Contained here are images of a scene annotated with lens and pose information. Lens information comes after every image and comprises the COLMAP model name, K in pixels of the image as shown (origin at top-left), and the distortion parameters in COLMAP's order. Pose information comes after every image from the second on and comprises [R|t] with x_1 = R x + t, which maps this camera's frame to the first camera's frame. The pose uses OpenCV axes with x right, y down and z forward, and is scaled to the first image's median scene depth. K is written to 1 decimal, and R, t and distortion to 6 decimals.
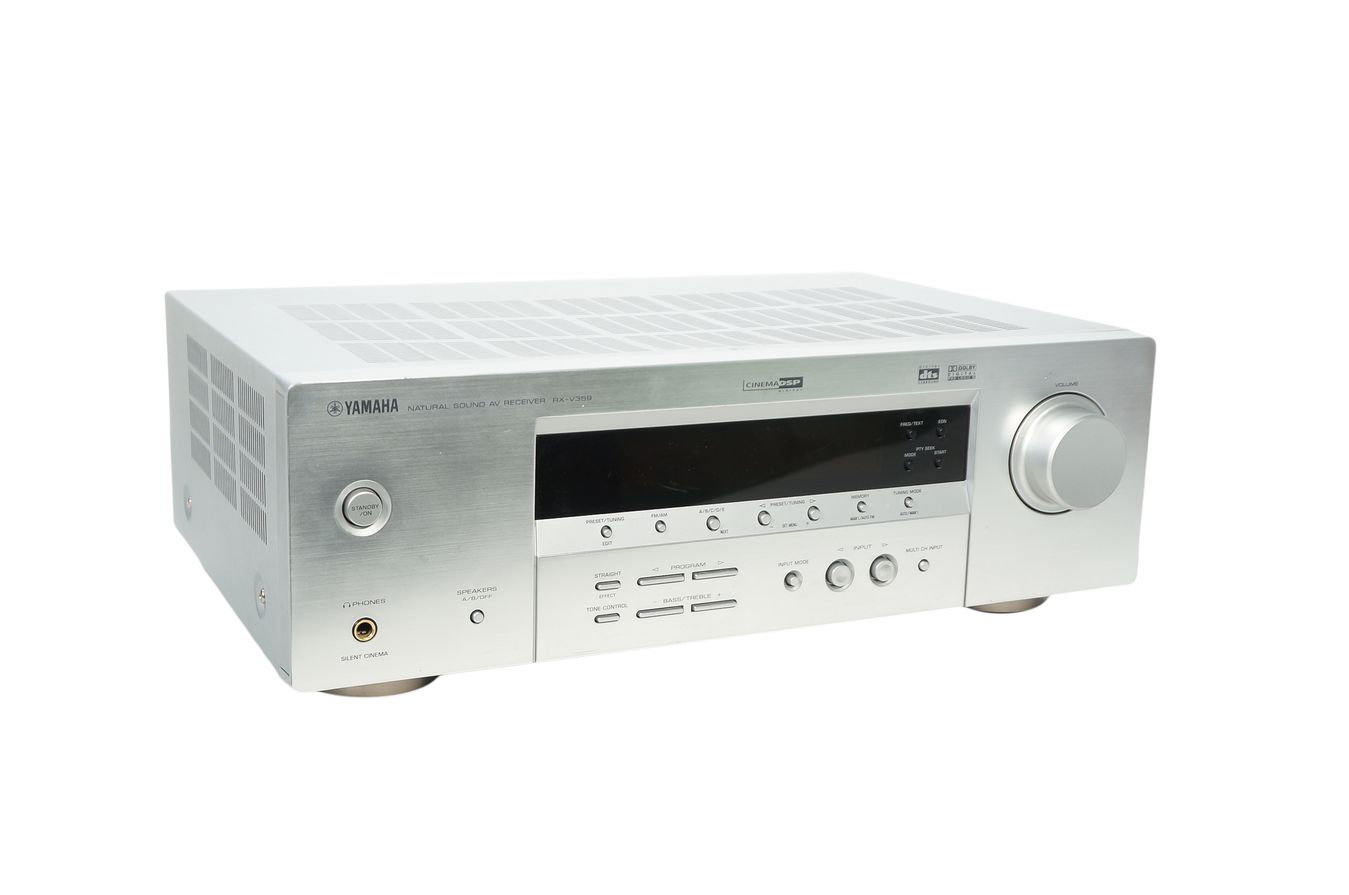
lens RADIAL K [[1728.8, 0, 674.5], [0, 1728.8, 447.5], [0, 0, 1]] dist [0.038060, 0.027282]
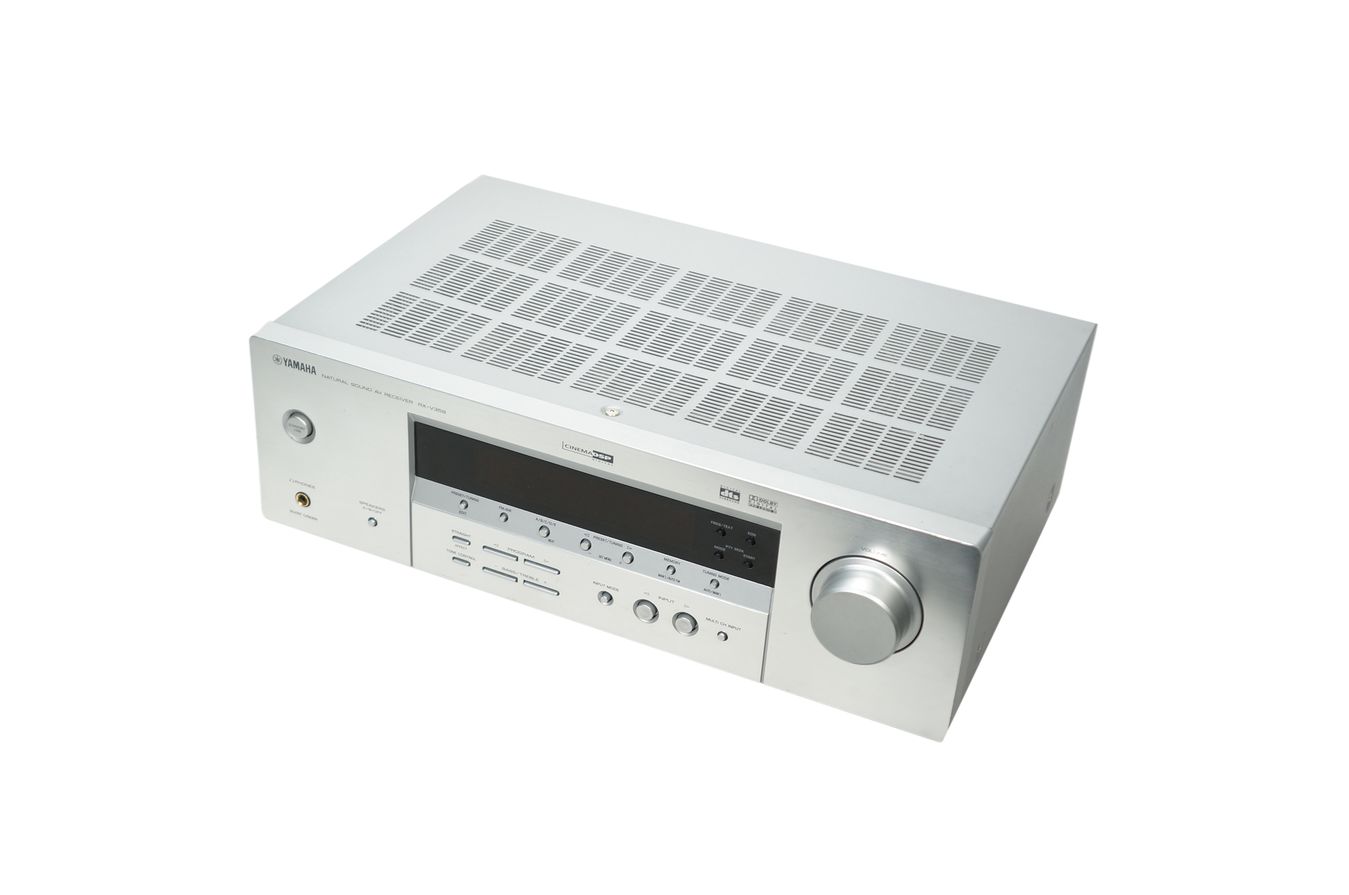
lens RADIAL K [[1728.8, 0, 674.5], [0, 1728.8, 447.5], [0, 0, 1]] dist [0.038060, 0.027282]
pose [[0.646125, 0.414992, -0.640550, 0.887277], [-0.210207, 0.903560, 0.373352, -0.514487], [0.733713, -0.106584, 0.671048, 0.236919]]
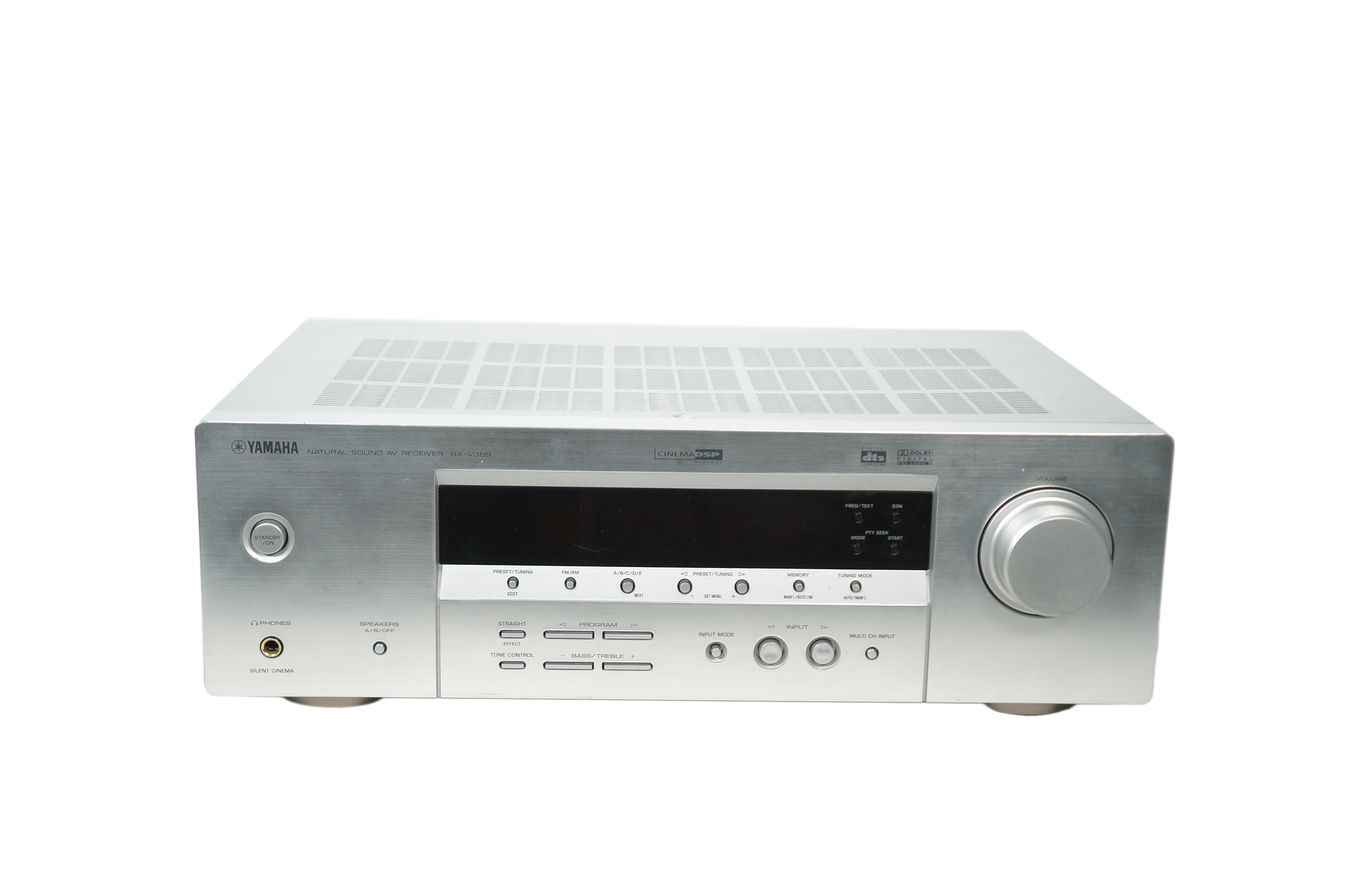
lens RADIAL K [[1728.8, 0, 674.5], [0, 1728.8, 447.5], [0, 0, 1]] dist [0.038060, 0.027282]
pose [[0.914735, 0.083388, -0.395356, 0.453908], [-0.083243, 0.996375, 0.017553, -0.058745], [0.395387, 0.016855, 0.918360, 0.078504]]
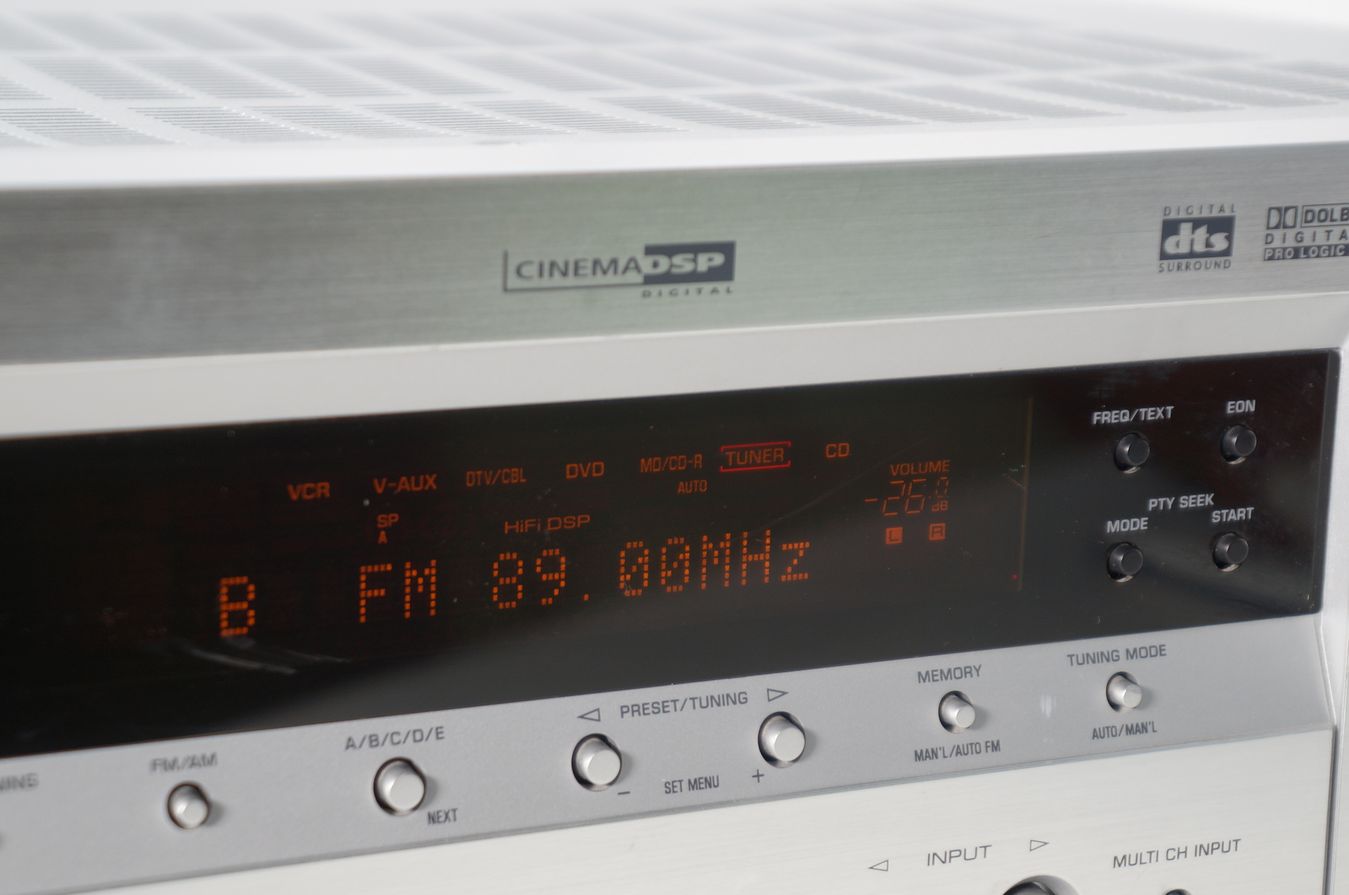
lens RADIAL K [[3153.7, 0, 676.8], [0, 3153.7, 481.8], [0, 0, 1]] dist [0.247710, 0.029571]
pose [[0.999960, -0.000441, 0.008948, 0.062606], [0.000376, 0.999973, 0.007288, -0.007227], [-0.008951, -0.007284, 0.999933, 0.521434]]
